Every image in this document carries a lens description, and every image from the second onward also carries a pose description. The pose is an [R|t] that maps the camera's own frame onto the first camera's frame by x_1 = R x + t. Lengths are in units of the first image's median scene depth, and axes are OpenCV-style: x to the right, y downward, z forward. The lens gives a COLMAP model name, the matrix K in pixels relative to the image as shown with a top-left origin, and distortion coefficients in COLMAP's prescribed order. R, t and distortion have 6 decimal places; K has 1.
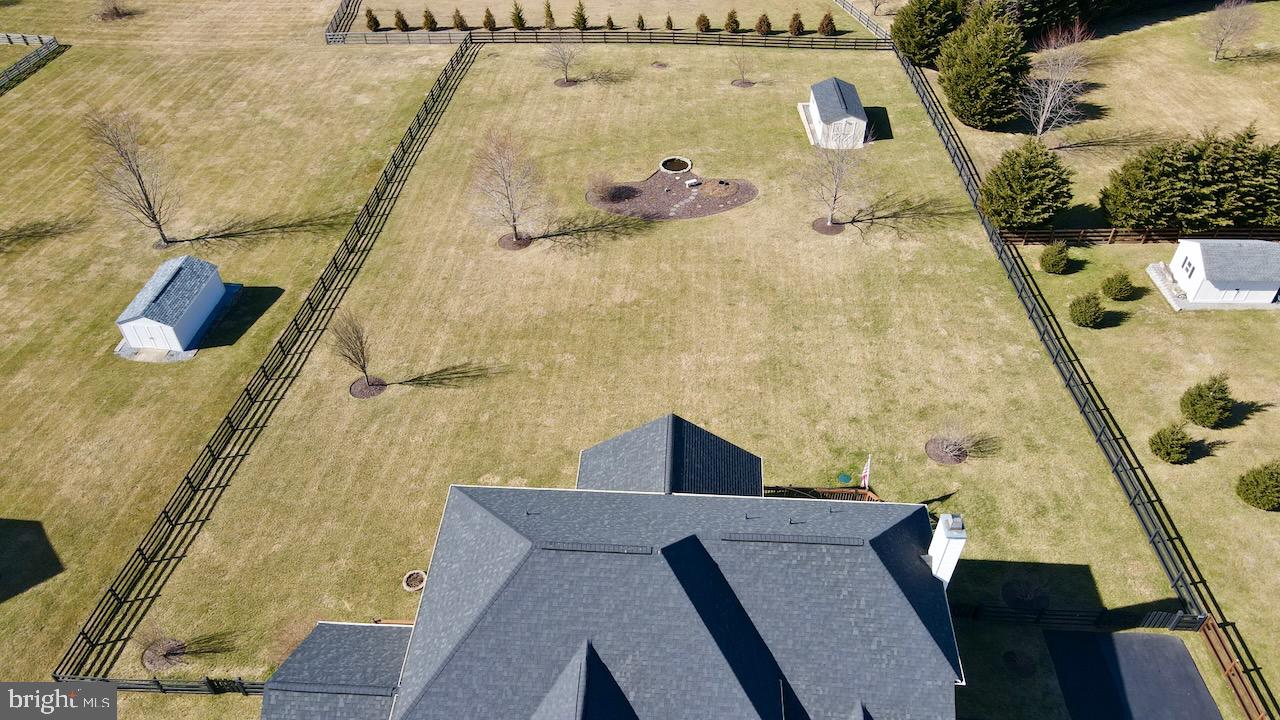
lens RADIAL K [[959.4, 0, 640.0], [0, 959.4, 360.0], [0, 0, 1]] dist [-0.006805, 0.034660]
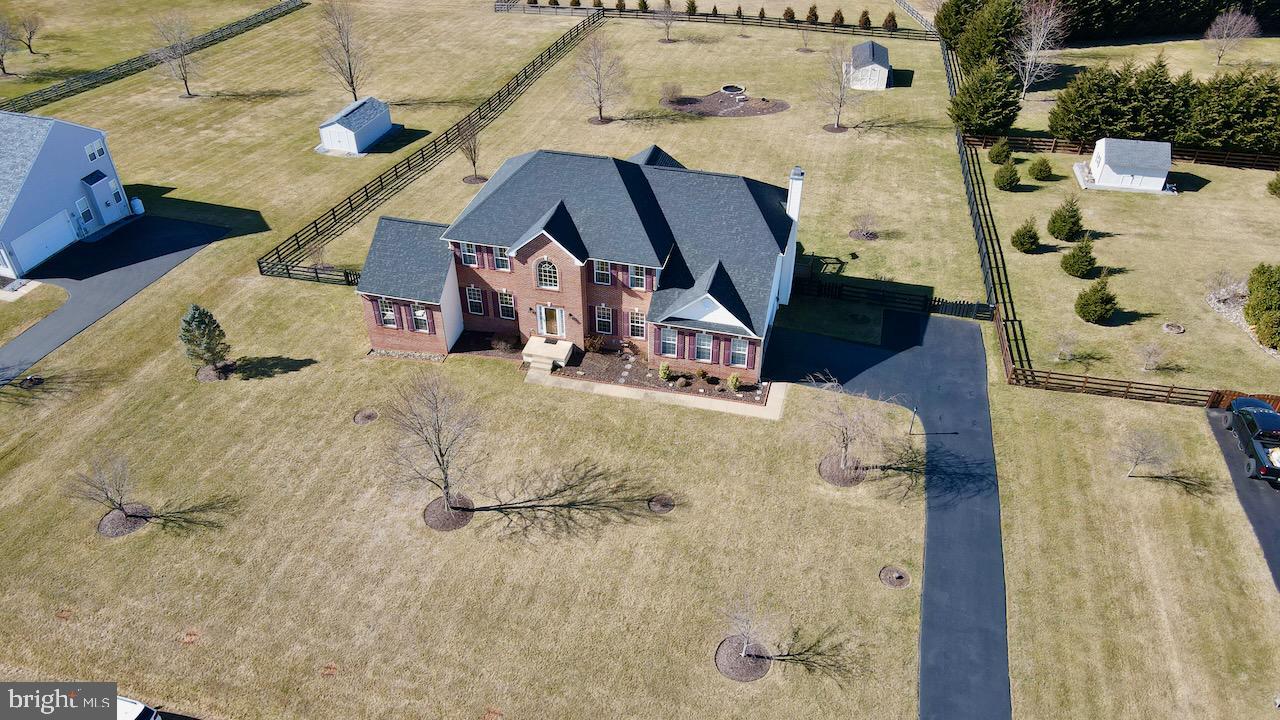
lens RADIAL K [[959.4, 0, 640.0], [0, 959.4, 360.0], [0, 0, 1]] dist [-0.006805, 0.034660]
pose [[0.981403, 0.119511, -0.150220, 0.167719], [-0.133260, 0.987426, -0.085038, 0.315002], [0.138168, 0.103475, 0.984989, -0.285127]]
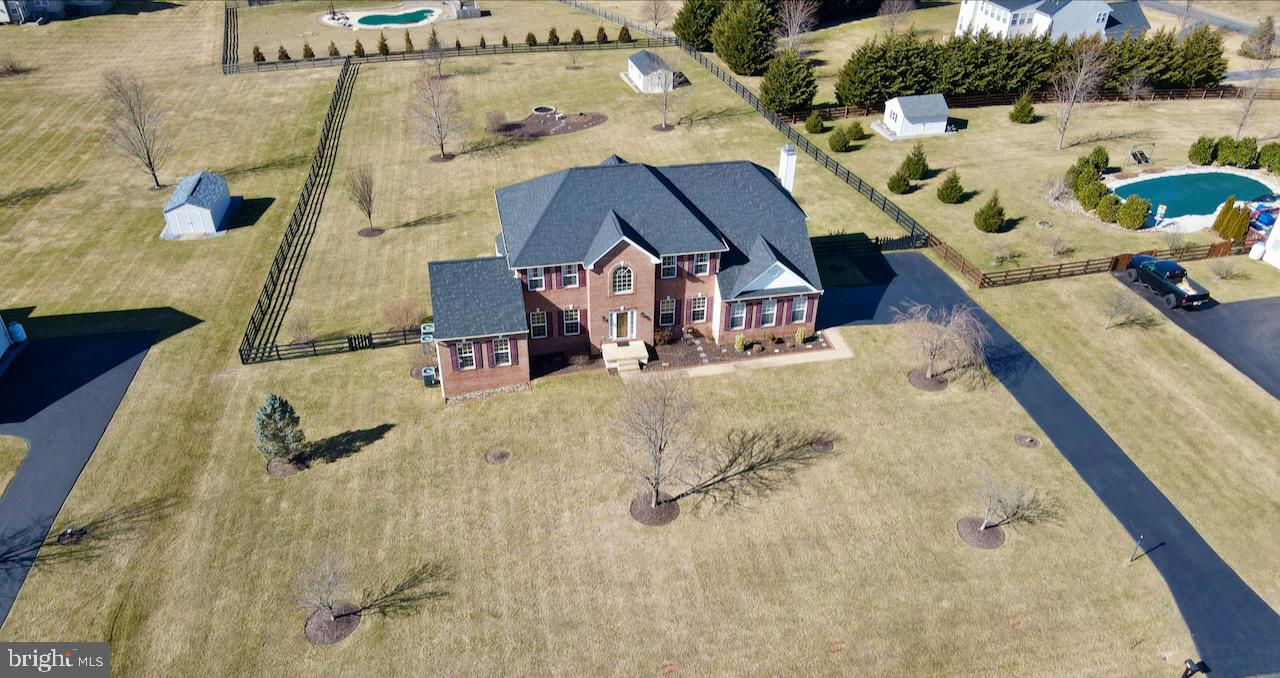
lens RADIAL K [[956.0, 0, 639.4], [0, 956.0, 363.2], [0, 0, 1]] dist [0.002417, 0.013599]
pose [[0.966027, -0.132572, 0.221847, -0.198463], [0.159953, 0.980941, -0.110317, 0.351984], [-0.202994, 0.142055, 0.968821, -0.319082]]
